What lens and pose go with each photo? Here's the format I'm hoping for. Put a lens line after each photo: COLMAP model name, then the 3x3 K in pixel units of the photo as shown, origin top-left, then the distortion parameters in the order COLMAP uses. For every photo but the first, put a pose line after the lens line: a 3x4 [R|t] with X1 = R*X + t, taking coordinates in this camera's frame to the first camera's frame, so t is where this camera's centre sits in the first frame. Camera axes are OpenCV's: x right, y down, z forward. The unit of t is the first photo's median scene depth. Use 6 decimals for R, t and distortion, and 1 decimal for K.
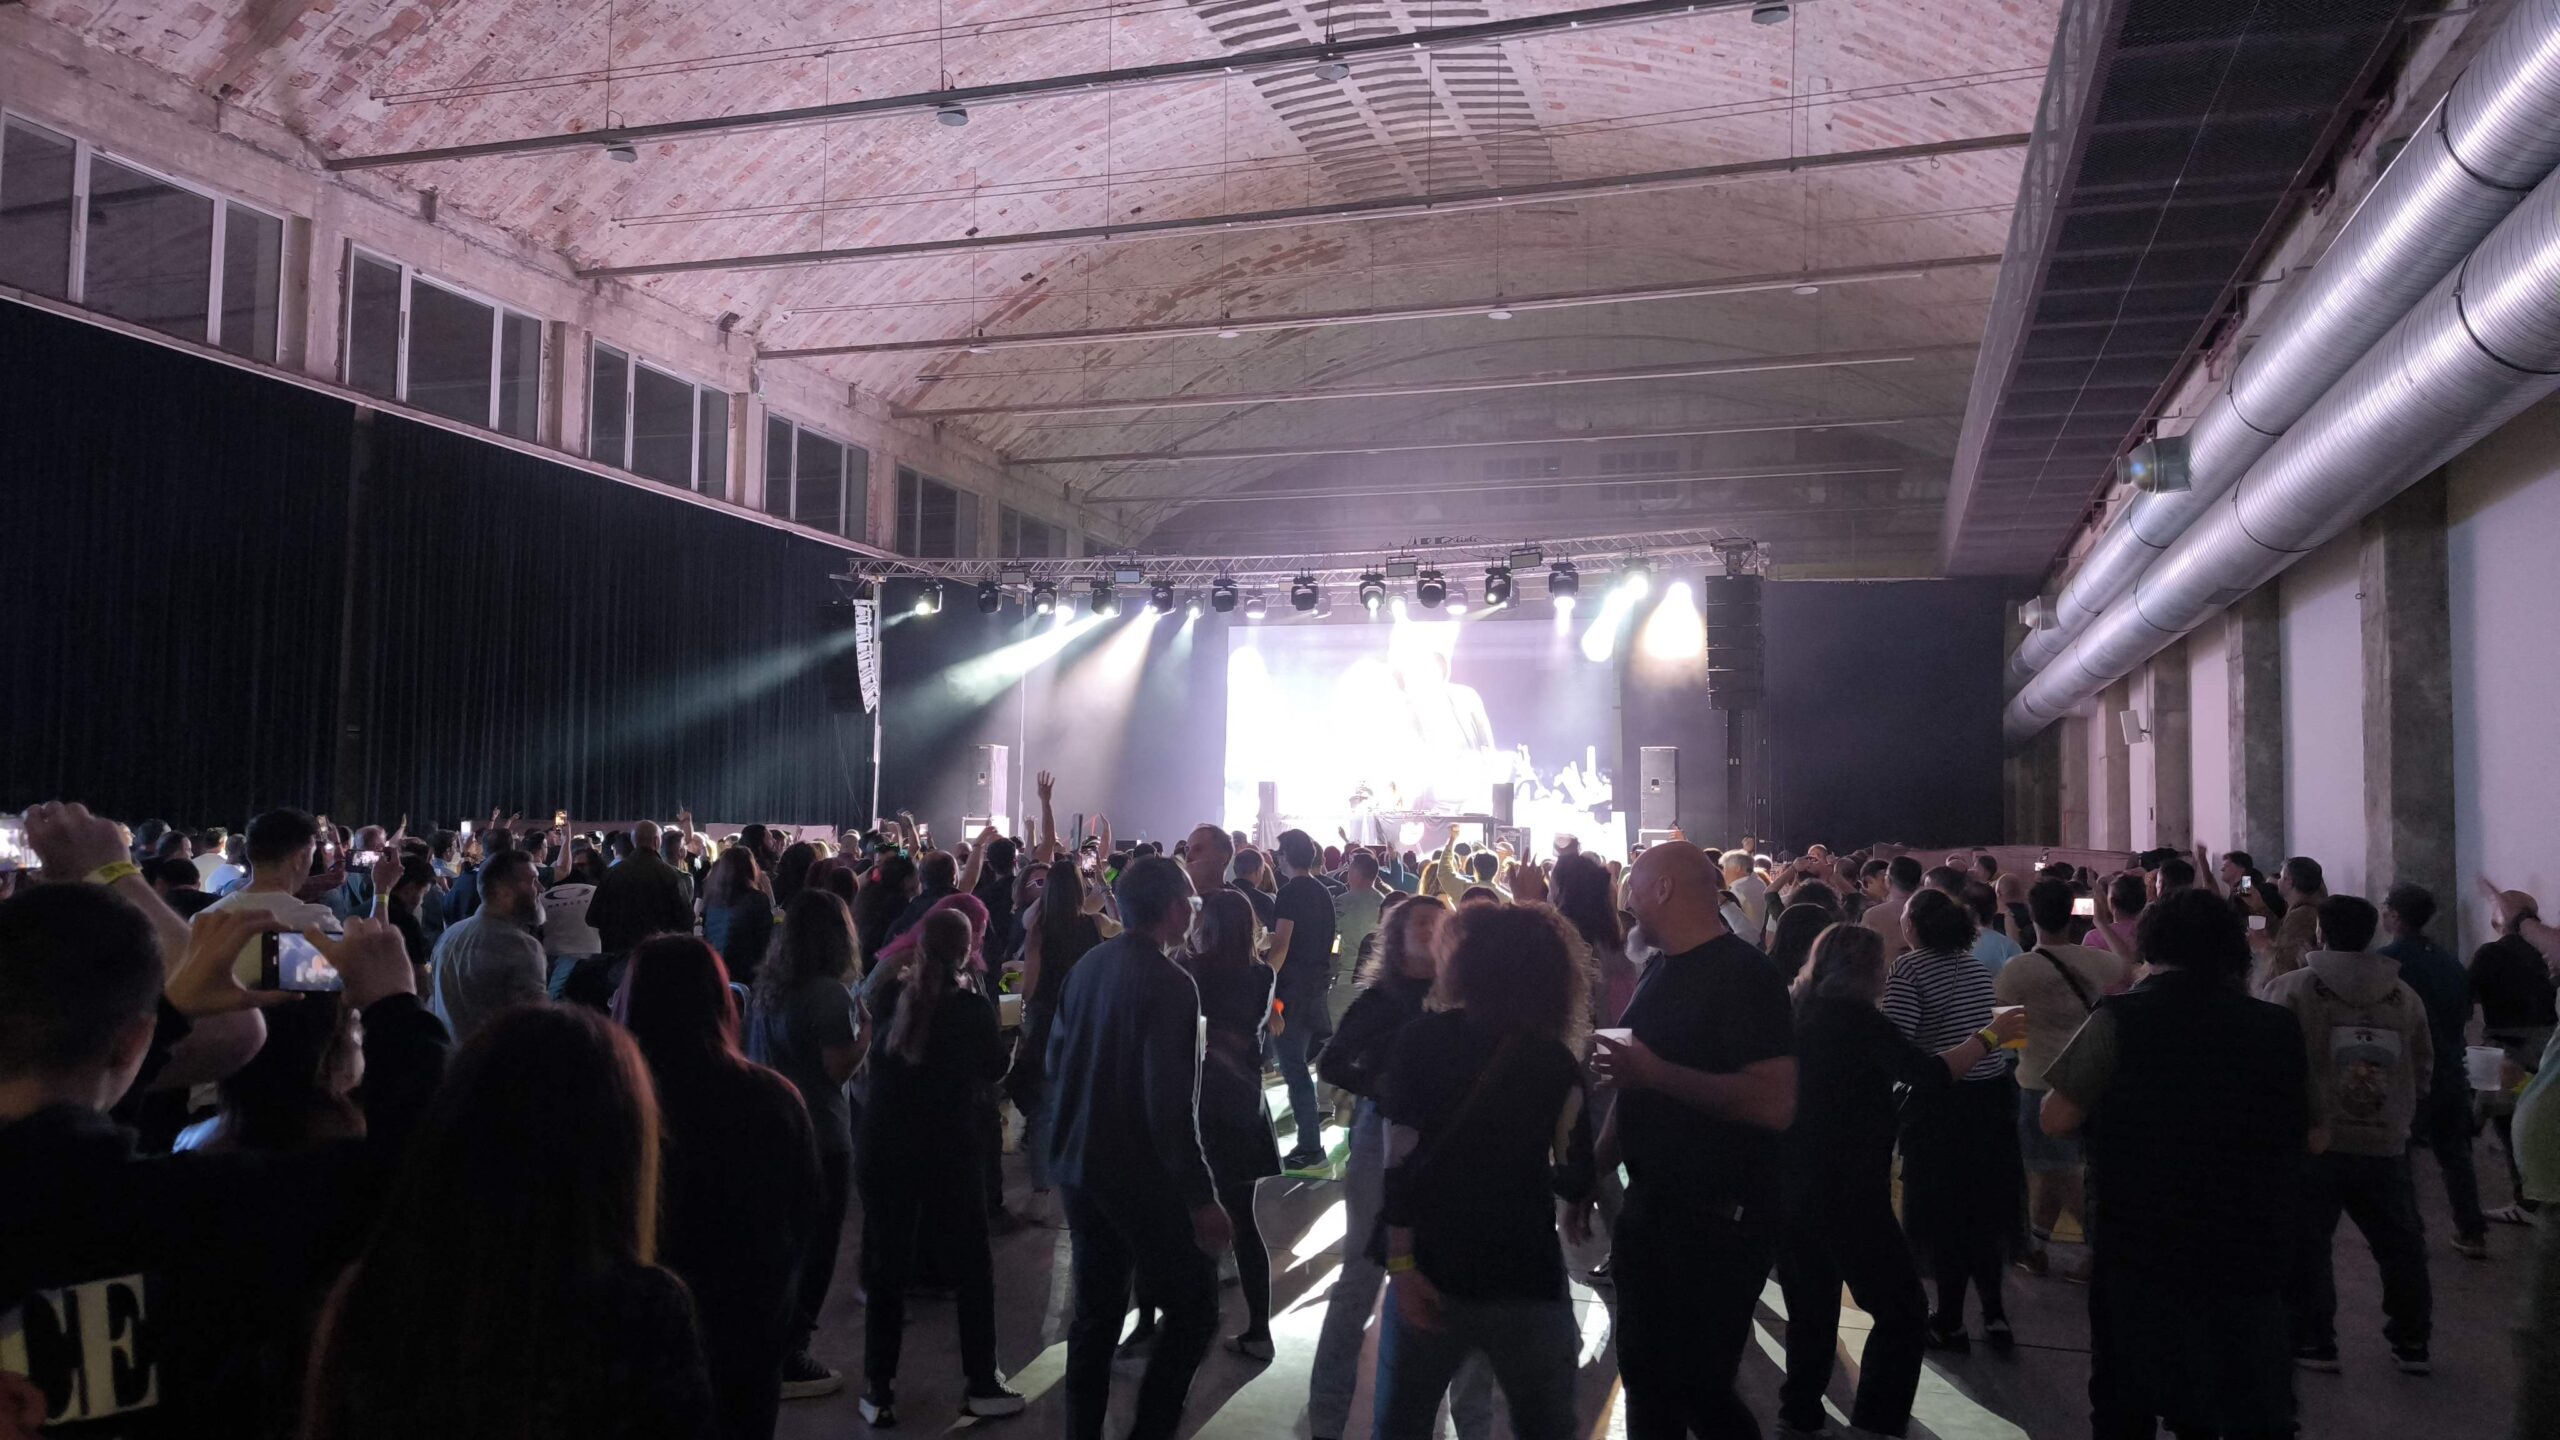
lens RADIAL K [[1847.8, 0, 1281.1], [0, 1847.8, 727.1], [0, 0, 1]] dist [0.002917, -0.000747]
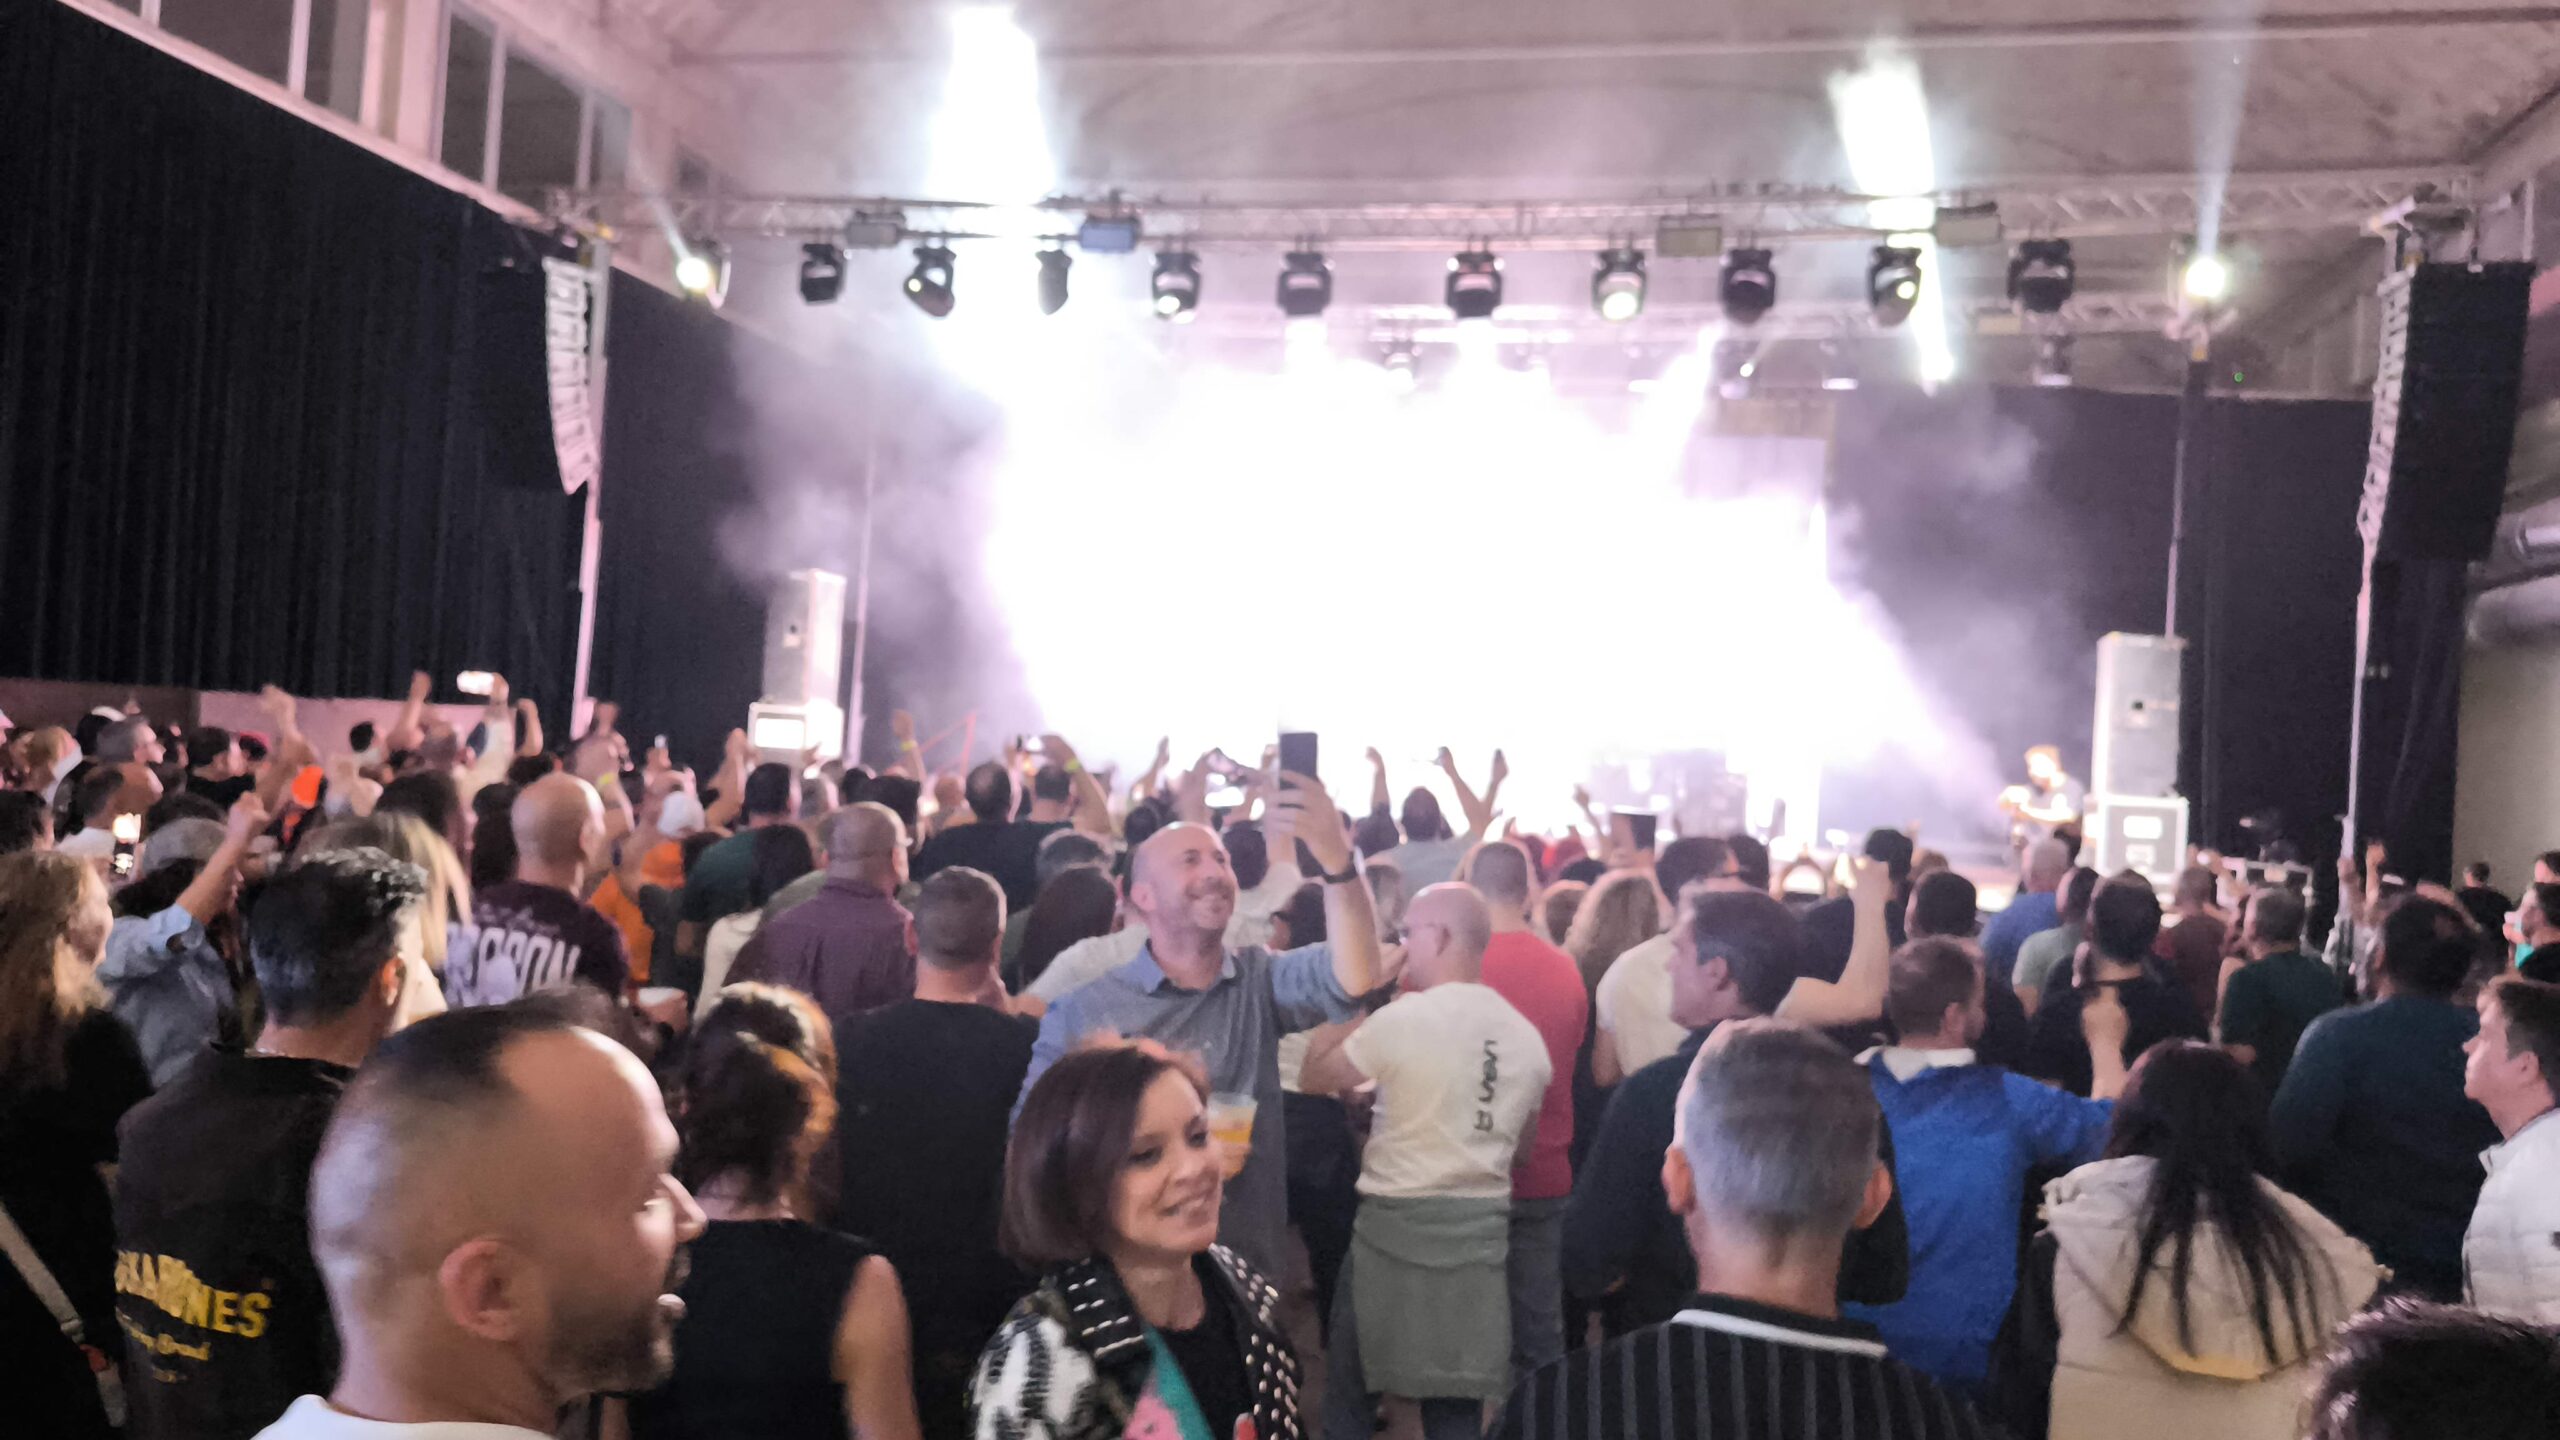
lens RADIAL K [[1862.1, 0, 1272.9], [0, 1862.1, 715.4], [0, 0, 1]] dist [-0.011970, 0.000808]
pose [[0.994639, 0.048351, 0.091411, -0.074821], [-0.052647, 0.997591, 0.045177, 0.020483], [-0.089007, -0.049747, 0.994788, 0.468860]]
